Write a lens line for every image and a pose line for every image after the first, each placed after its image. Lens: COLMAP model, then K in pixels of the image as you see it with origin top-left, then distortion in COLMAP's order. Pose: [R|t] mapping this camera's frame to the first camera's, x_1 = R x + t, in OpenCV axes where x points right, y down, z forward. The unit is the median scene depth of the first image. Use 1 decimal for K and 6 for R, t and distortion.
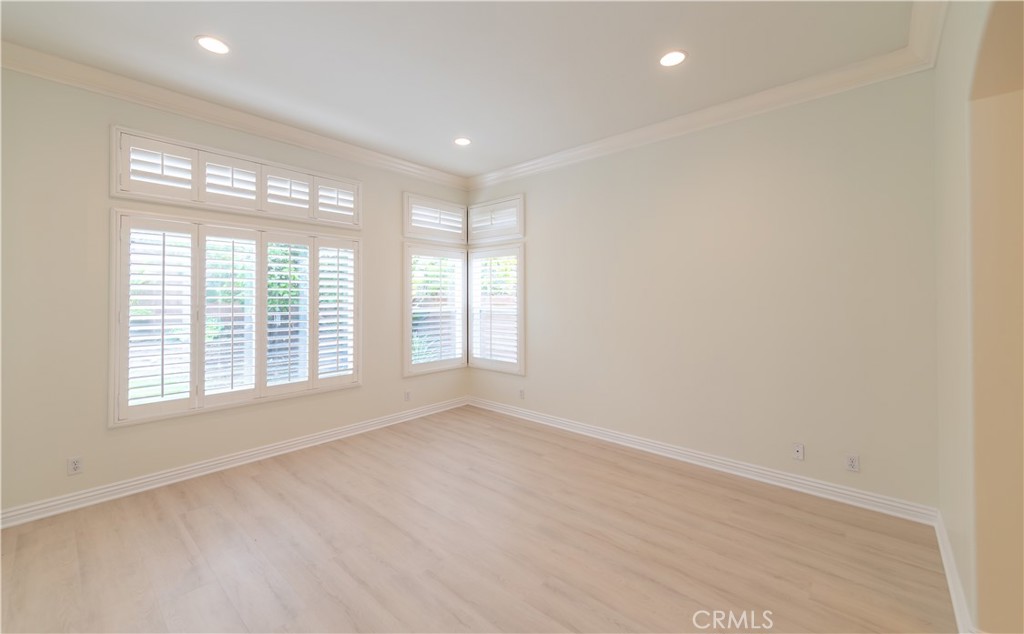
lens RADIAL K [[400.3, 0, 509.9], [0, 400.3, 291.8], [0, 0, 1]] dist [0.007064, -0.000353]
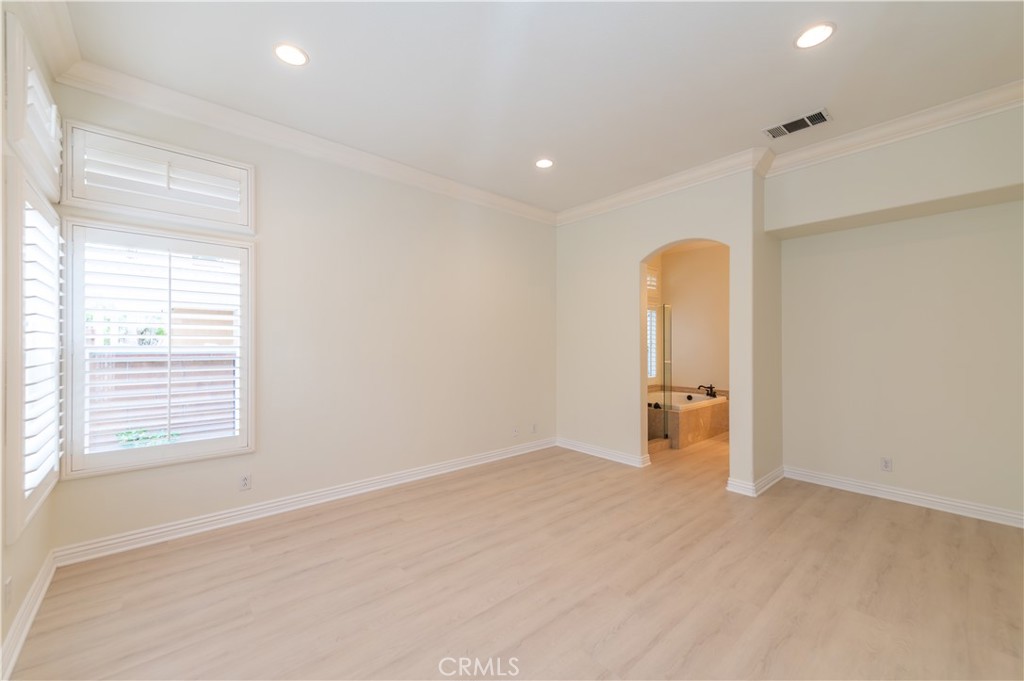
lens RADIAL K [[398.5, 0, 505.4], [0, 398.5, 344.4], [0, 0, 1]] dist [0.002553, -0.000079]
pose [[0.118540, 0.001968, 0.992947, -0.776982], [-0.028188, 0.999602, 0.001384, 0.034895], [-0.992549, -0.028153, 0.118548, 0.741383]]
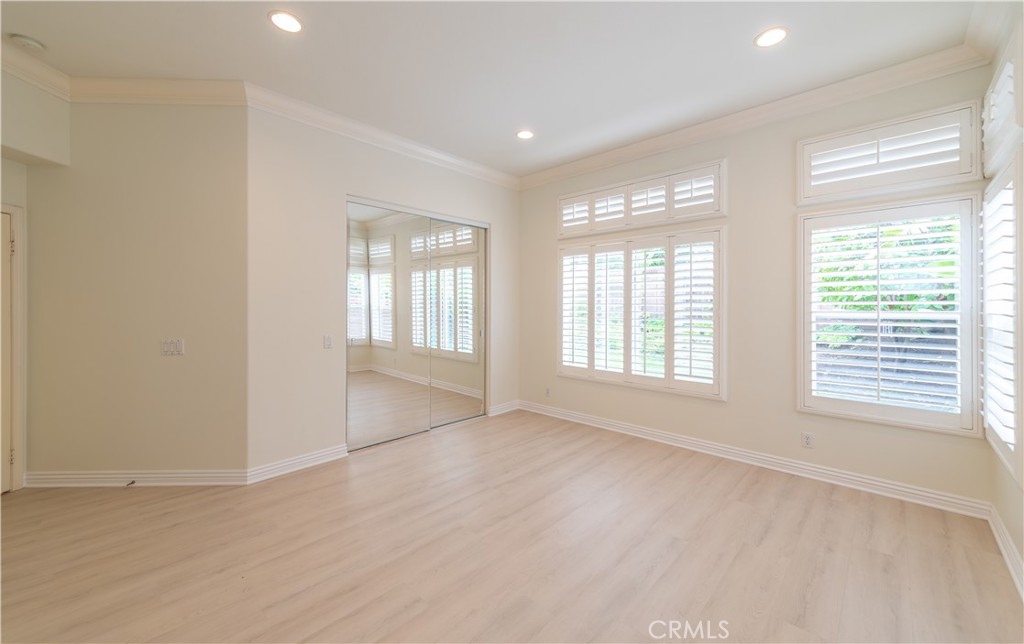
lens RADIAL K [[397.7, 0, 514.4], [0, 397.7, 302.2], [0, 0, 1]] dist [0.028885, 0.000023]
pose [[-0.011810, 0.000500, -0.999930, 0.603399], [0.025198, 0.999682, 0.000202, 0.019476], [0.999613, -0.025194, -0.011819, 0.728187]]
